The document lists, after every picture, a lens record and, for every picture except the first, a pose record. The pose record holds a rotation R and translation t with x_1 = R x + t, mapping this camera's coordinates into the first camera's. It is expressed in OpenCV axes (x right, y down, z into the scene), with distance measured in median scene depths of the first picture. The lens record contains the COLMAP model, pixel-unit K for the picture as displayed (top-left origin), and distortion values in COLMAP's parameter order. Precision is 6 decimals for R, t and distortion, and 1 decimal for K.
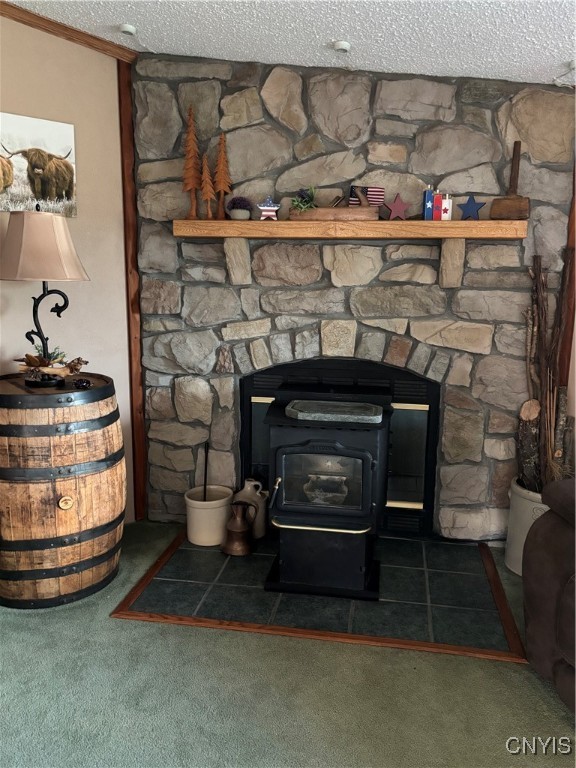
lens RADIAL K [[602.1, 0, 288.0], [0, 602.1, 385.4], [0, 0, 1]] dist [0.038322, -0.015534]
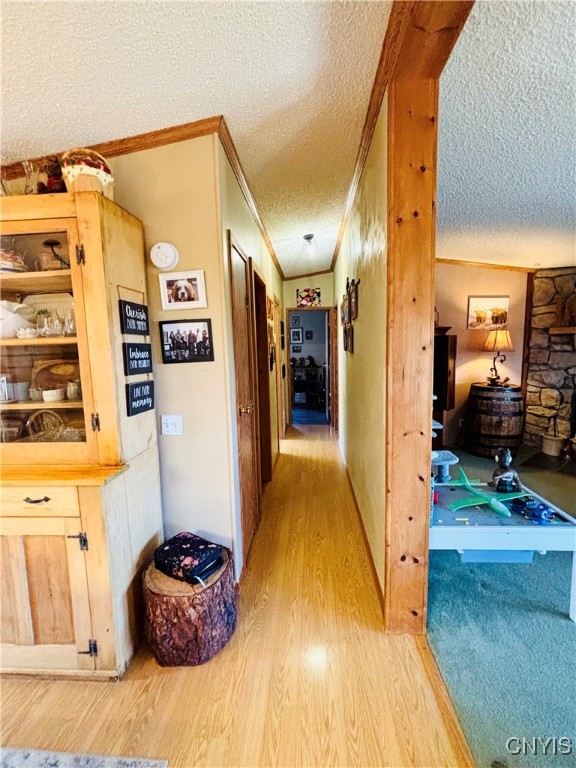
lens RADIAL K [[344.8, 0, 288.4], [0, 344.8, 387.1], [0, 0, 1]] dist [0.001697, 0.000270]
pose [[0.762678, 0.047227, -0.645052, -0.071961], [-0.093301, 0.994933, -0.037472, 0.145879], [0.640014, 0.088763, 0.763219, -0.849467]]
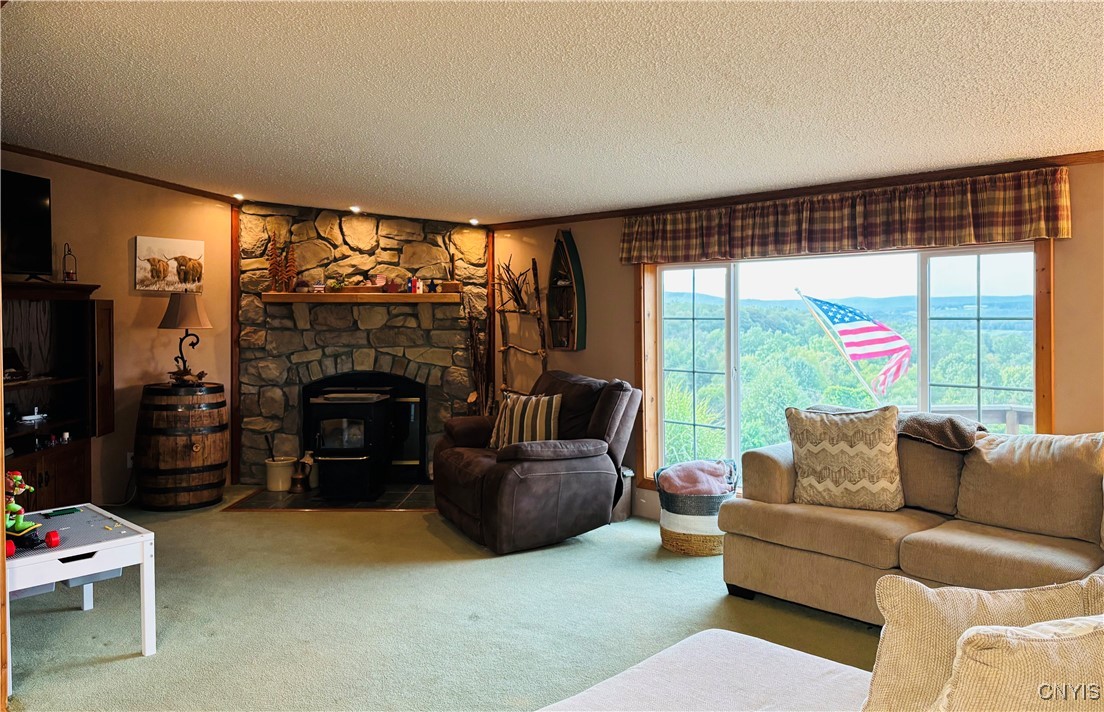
lens RADIAL K [[843.7, 0, 586.7], [0, 843.7, 308.3], [0, 0, 1]] dist [-0.009519, -0.004914]
pose [[0.983017, -0.011308, 0.183165, 0.275491], [0.046287, 0.981107, -0.187845, 0.259550], [-0.177581, 0.193133, 0.964969, -1.450557]]
